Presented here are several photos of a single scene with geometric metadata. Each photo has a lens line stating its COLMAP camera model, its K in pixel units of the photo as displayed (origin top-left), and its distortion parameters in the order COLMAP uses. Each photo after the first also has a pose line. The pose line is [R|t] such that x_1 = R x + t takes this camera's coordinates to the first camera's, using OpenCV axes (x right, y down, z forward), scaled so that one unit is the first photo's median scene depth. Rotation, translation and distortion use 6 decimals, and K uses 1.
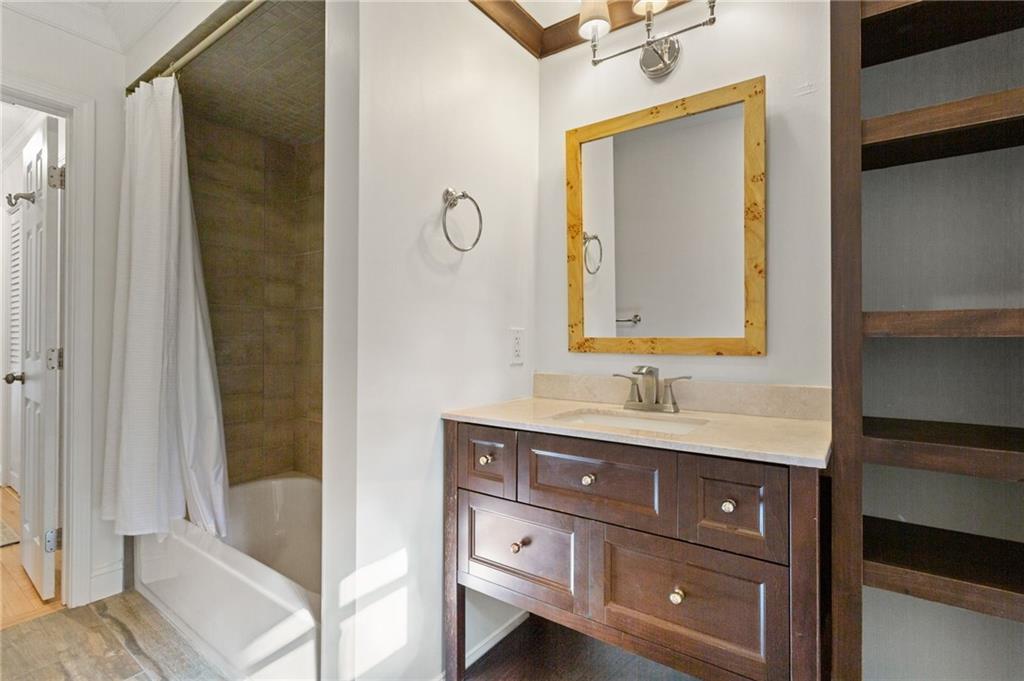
lens RADIAL K [[487.0, 0, 512.2], [0, 487.0, 334.2], [0, 0, 1]] dist [0.004640, 0.002547]
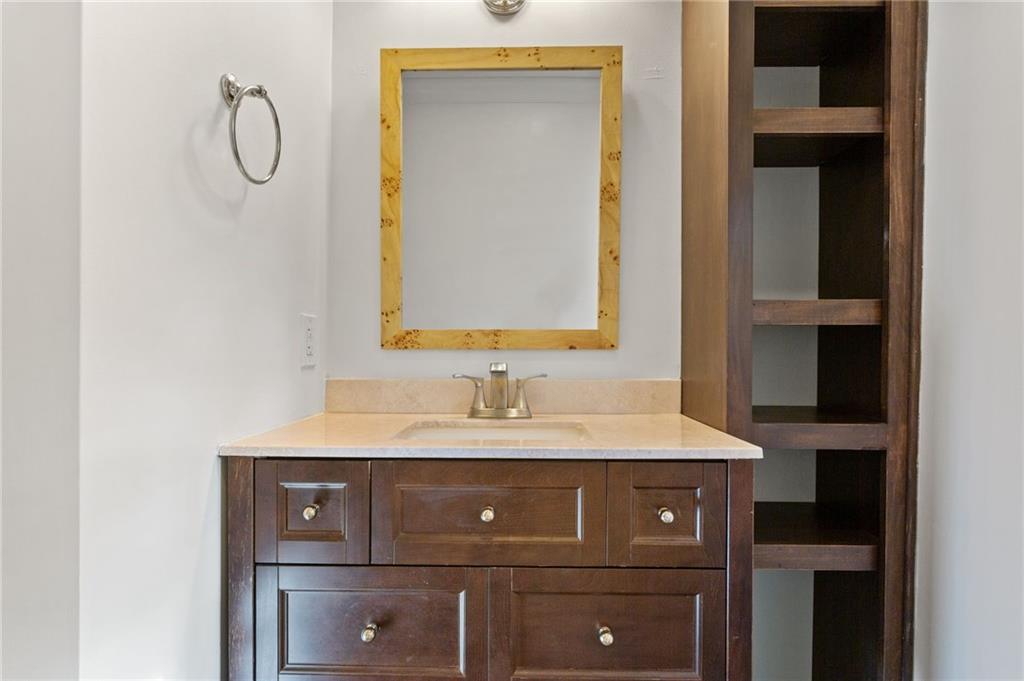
lens RADIAL K [[535.7, 0, 512.8], [0, 535.7, 351.0], [0, 0, 1]] dist [-0.003986, 0.000928]
pose [[0.827738, -0.004688, 0.561096, -0.219020], [-0.005071, 0.999862, 0.015836, 0.032115], [-0.561092, -0.015953, 0.827599, 0.258097]]
